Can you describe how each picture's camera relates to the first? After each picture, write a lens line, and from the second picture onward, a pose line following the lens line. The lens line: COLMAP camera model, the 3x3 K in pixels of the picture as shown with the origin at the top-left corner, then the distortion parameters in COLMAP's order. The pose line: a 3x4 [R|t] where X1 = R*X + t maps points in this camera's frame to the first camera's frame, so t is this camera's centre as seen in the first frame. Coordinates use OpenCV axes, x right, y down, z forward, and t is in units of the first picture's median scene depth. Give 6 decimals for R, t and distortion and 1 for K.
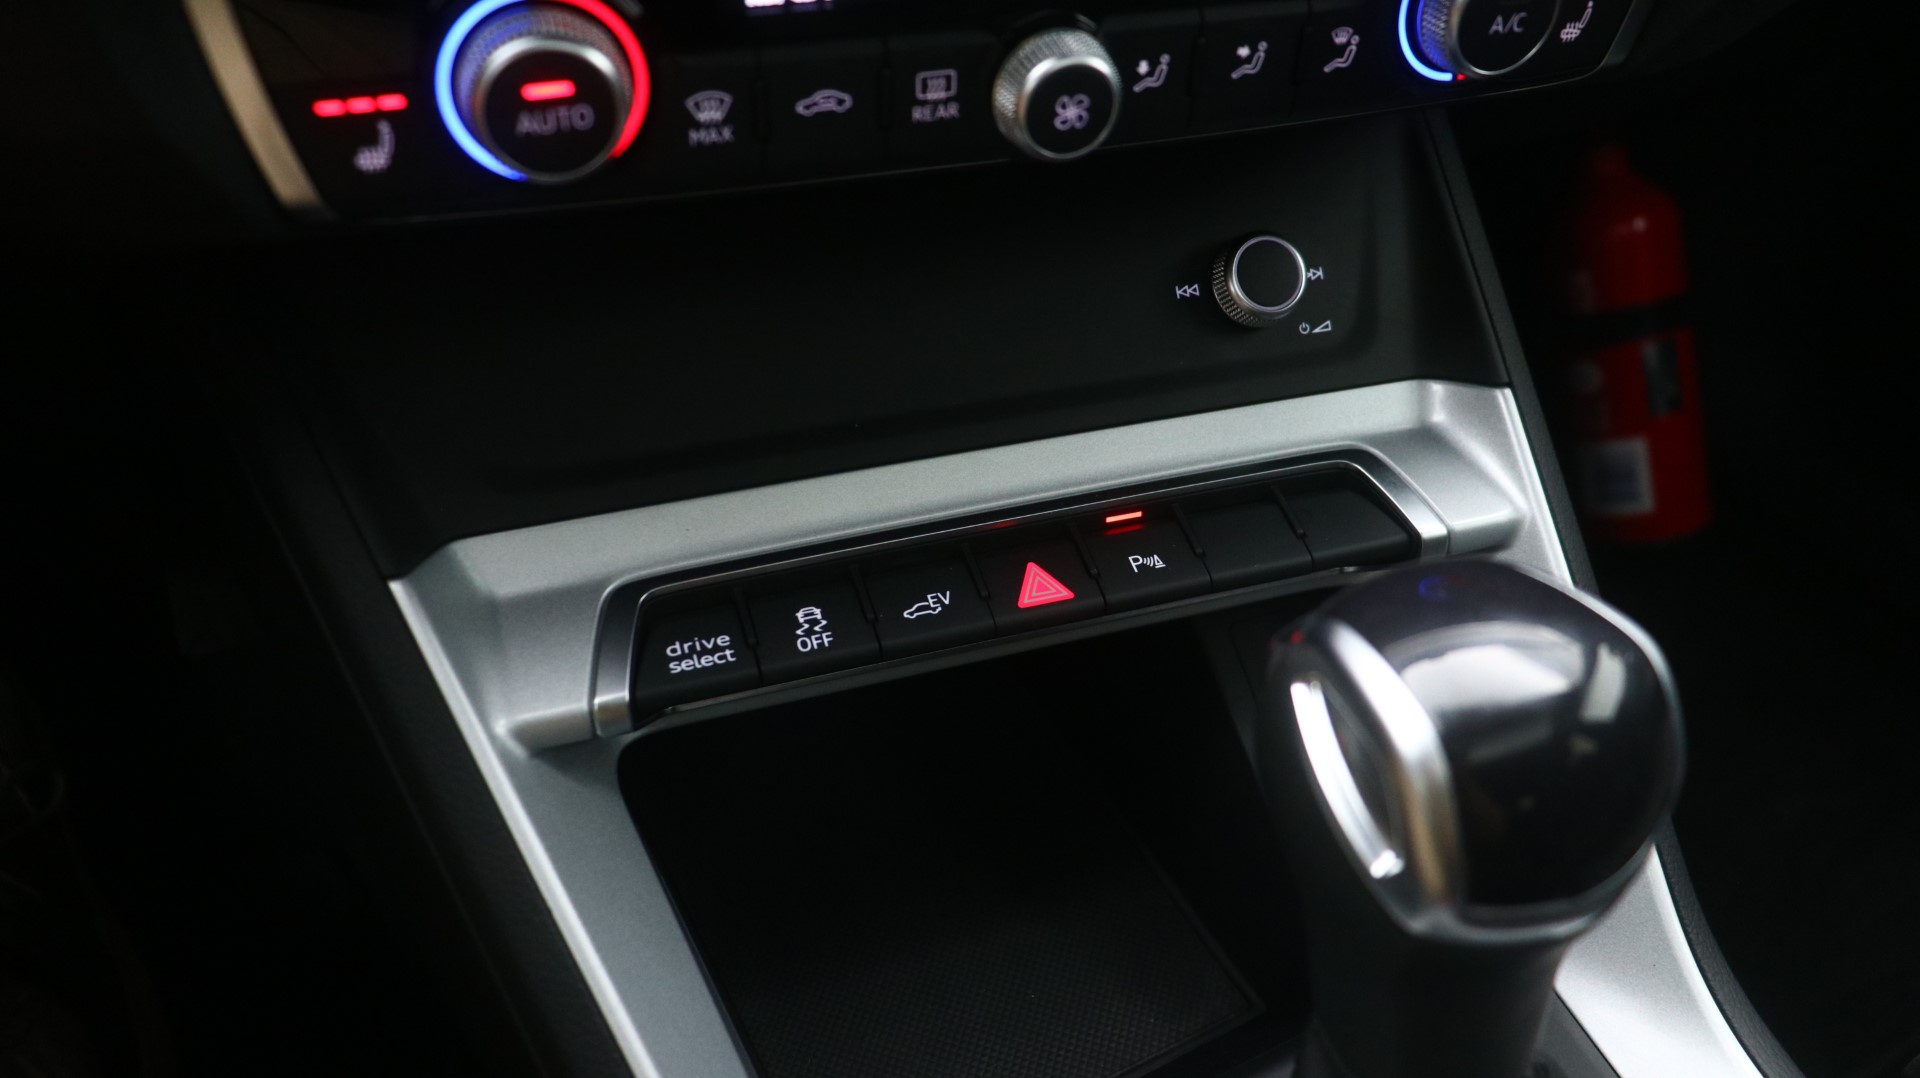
lens RADIAL K [[1523.4, 0, 960.0], [0, 1523.4, 539.0], [0, 0, 1]] dist [-0.009211, -0.002525]
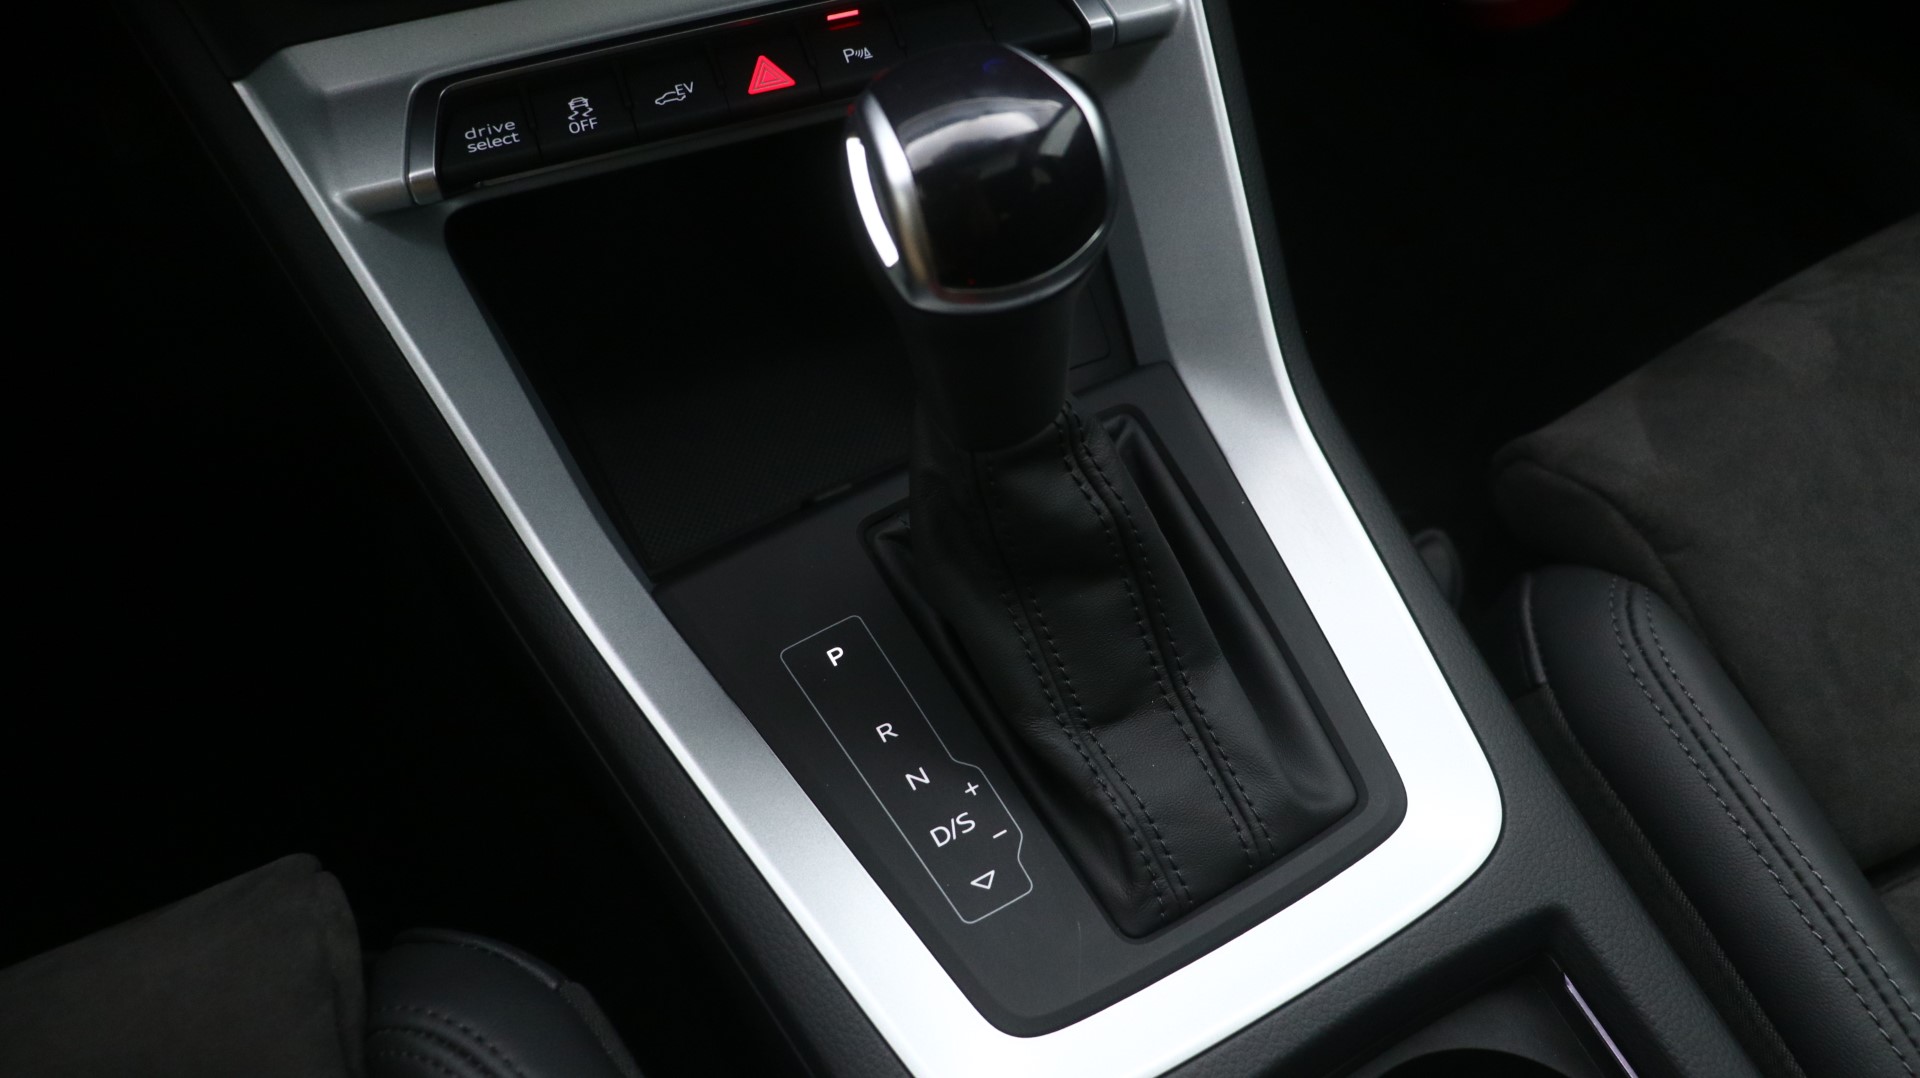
lens RADIAL K [[1705.1, 0, 959.9], [0, 1705.1, 465.3], [0, 0, 1]] dist [0.008479, -0.000999]
pose [[0.998909, -0.029358, 0.036310, 0.162602], [0.018952, 0.965599, 0.259345, -0.022045], [-0.042675, -0.258374, 0.965102, -0.467144]]
